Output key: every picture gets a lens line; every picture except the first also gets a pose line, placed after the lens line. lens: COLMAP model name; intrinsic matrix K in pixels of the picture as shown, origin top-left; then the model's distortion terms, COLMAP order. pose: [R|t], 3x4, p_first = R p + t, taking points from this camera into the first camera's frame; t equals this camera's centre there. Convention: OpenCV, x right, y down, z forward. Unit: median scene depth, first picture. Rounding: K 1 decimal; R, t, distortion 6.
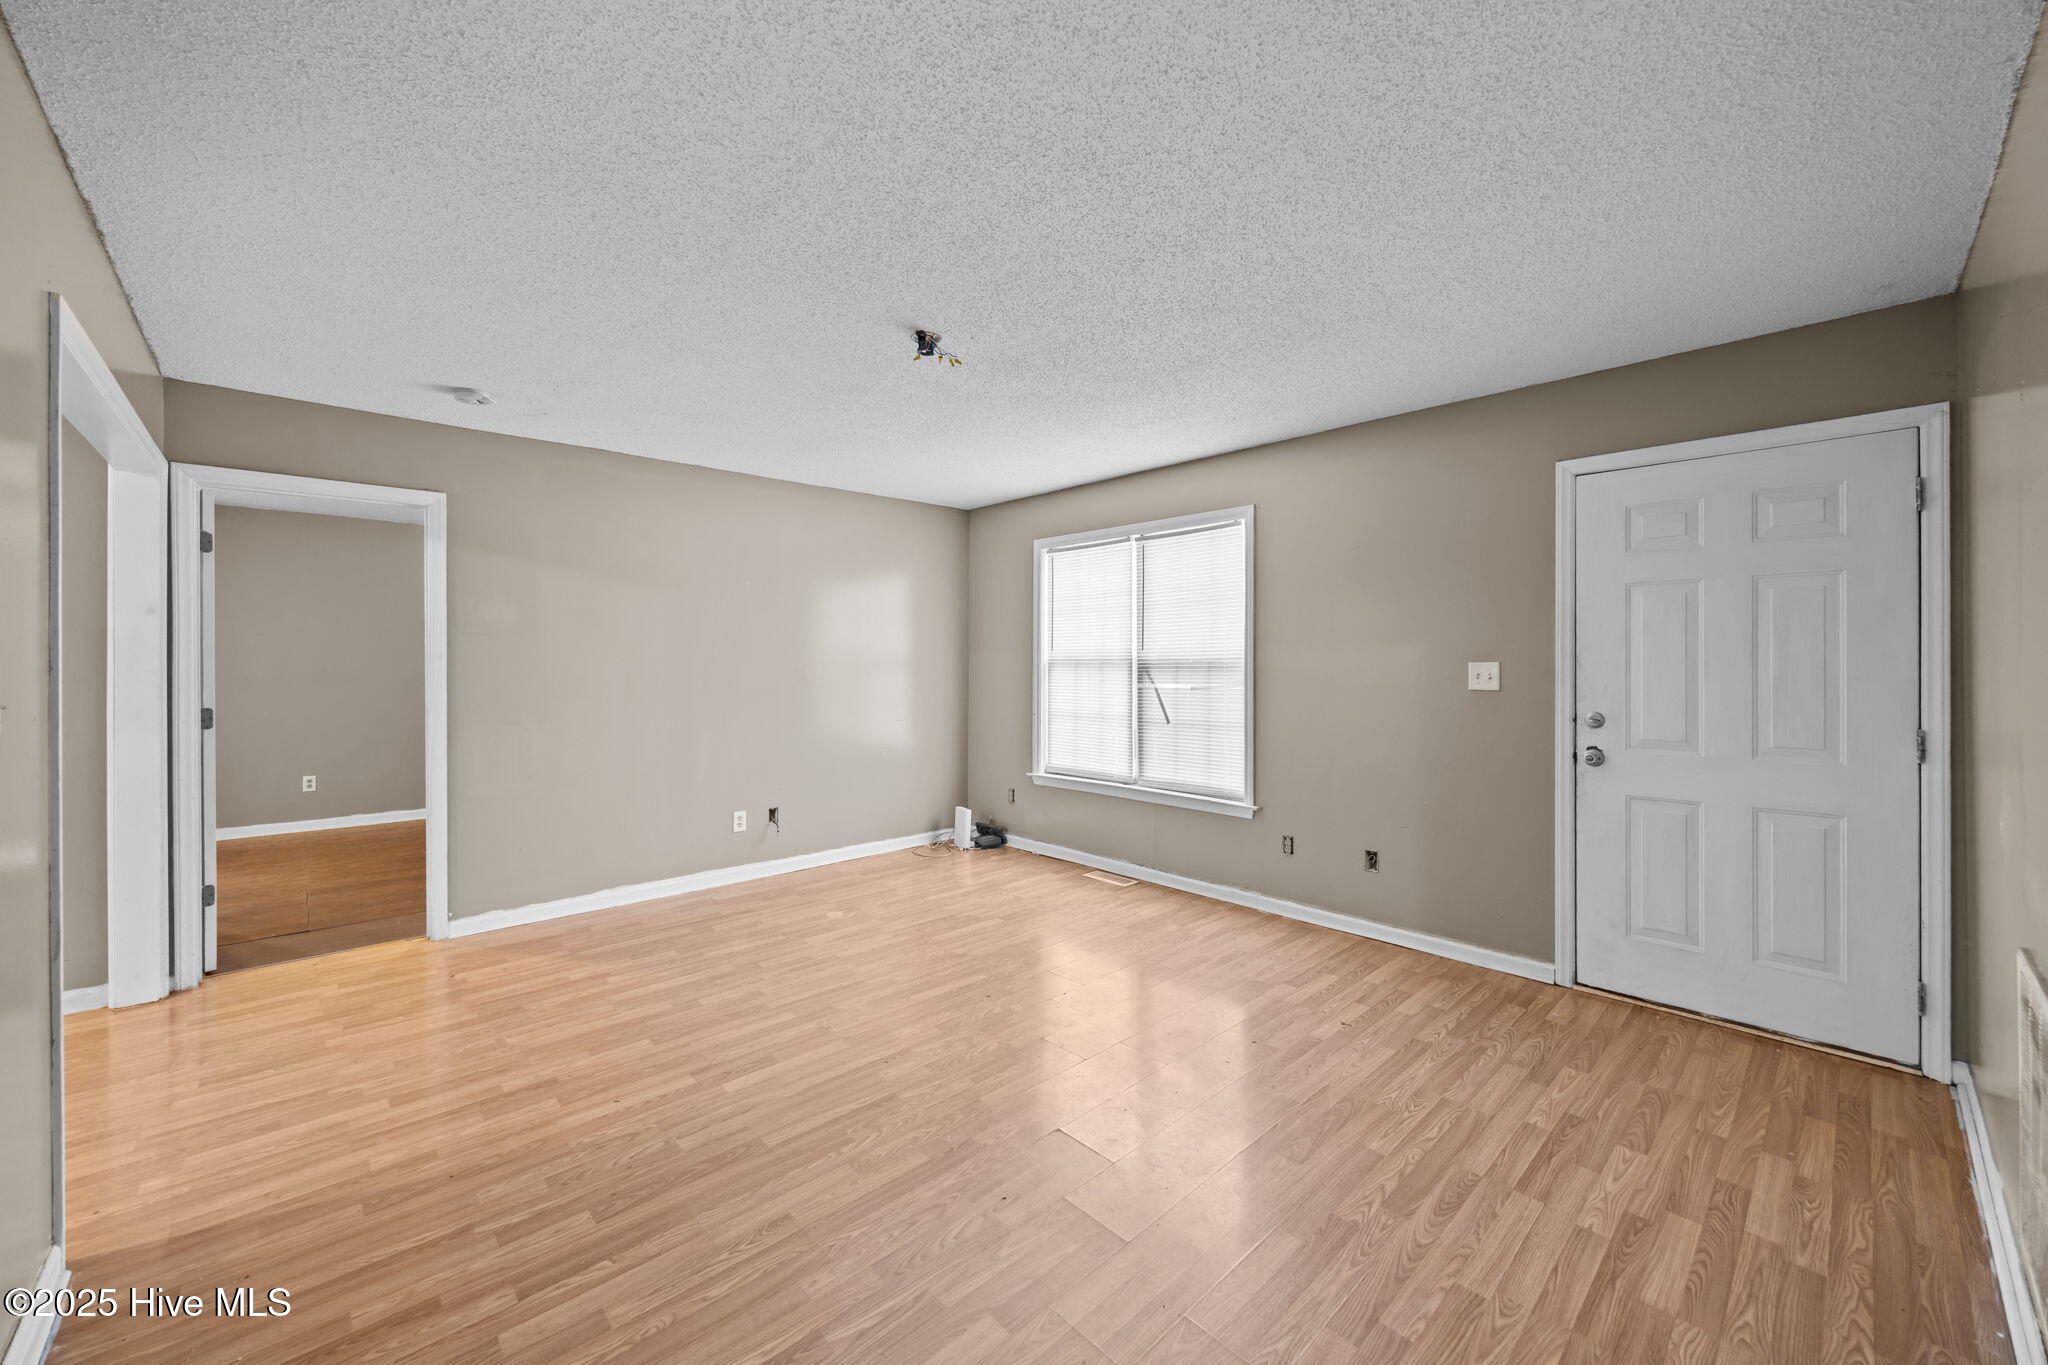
lens RADIAL K [[780.3, 0, 1037.4], [0, 780.3, 668.8], [0, 0, 1]] dist [0.000284, -0.000281]
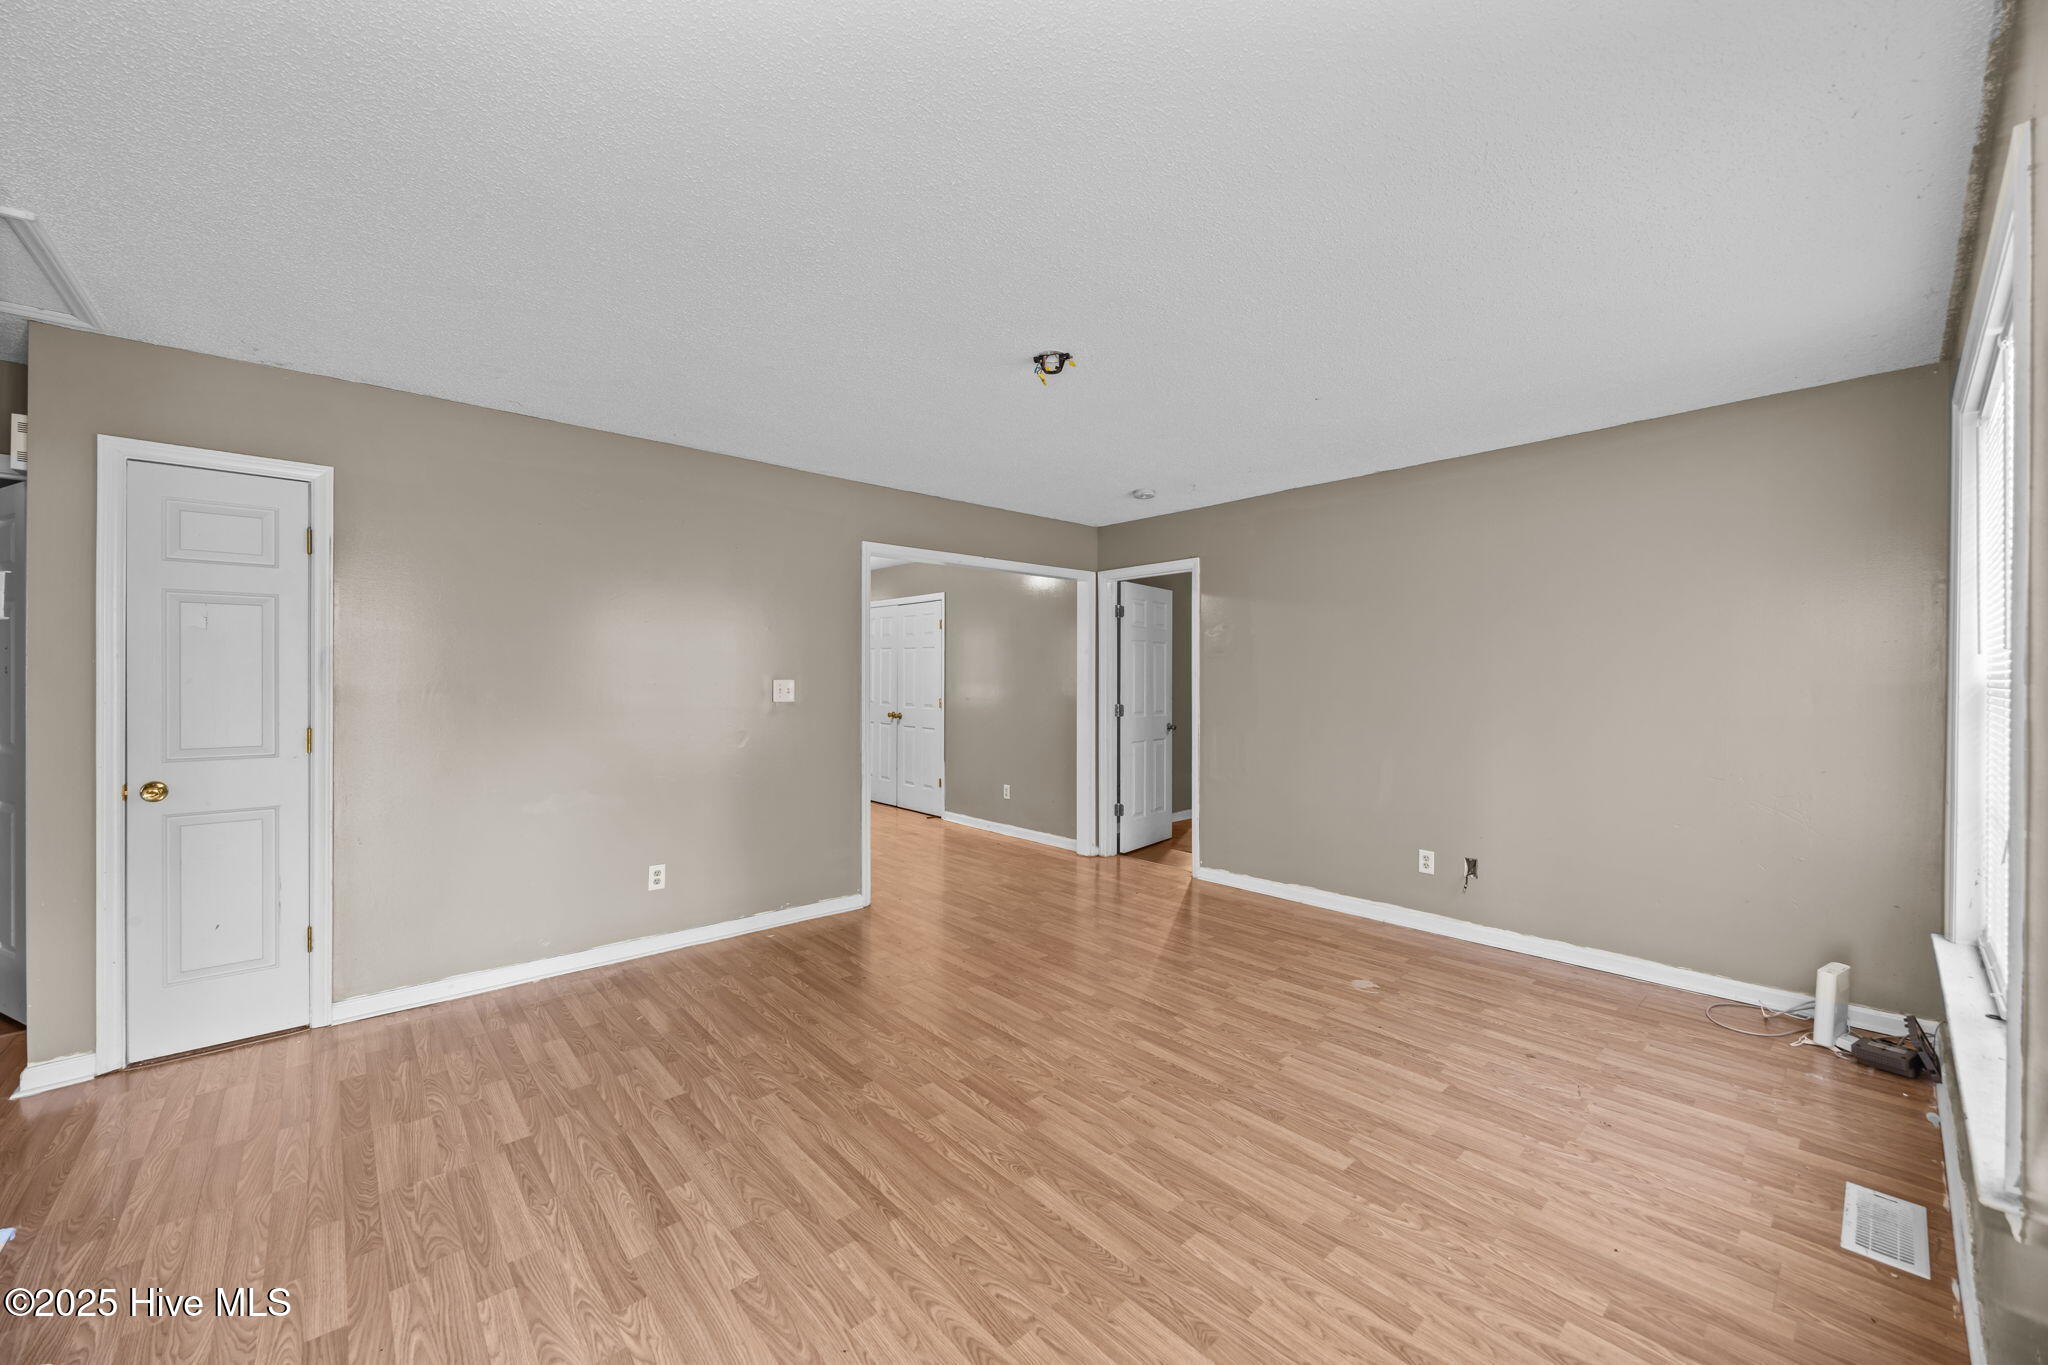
lens RADIAL K [[780.3, 0, 1037.7], [0, 780.3, 680.9], [0, 0, 1]] dist [0.000284, -0.000281]
pose [[-0.020480, 0.002782, -0.999786, 0.735535], [-0.007674, 0.999966, 0.002940, -0.009515], [0.999761, 0.007733, -0.020458, 0.850604]]
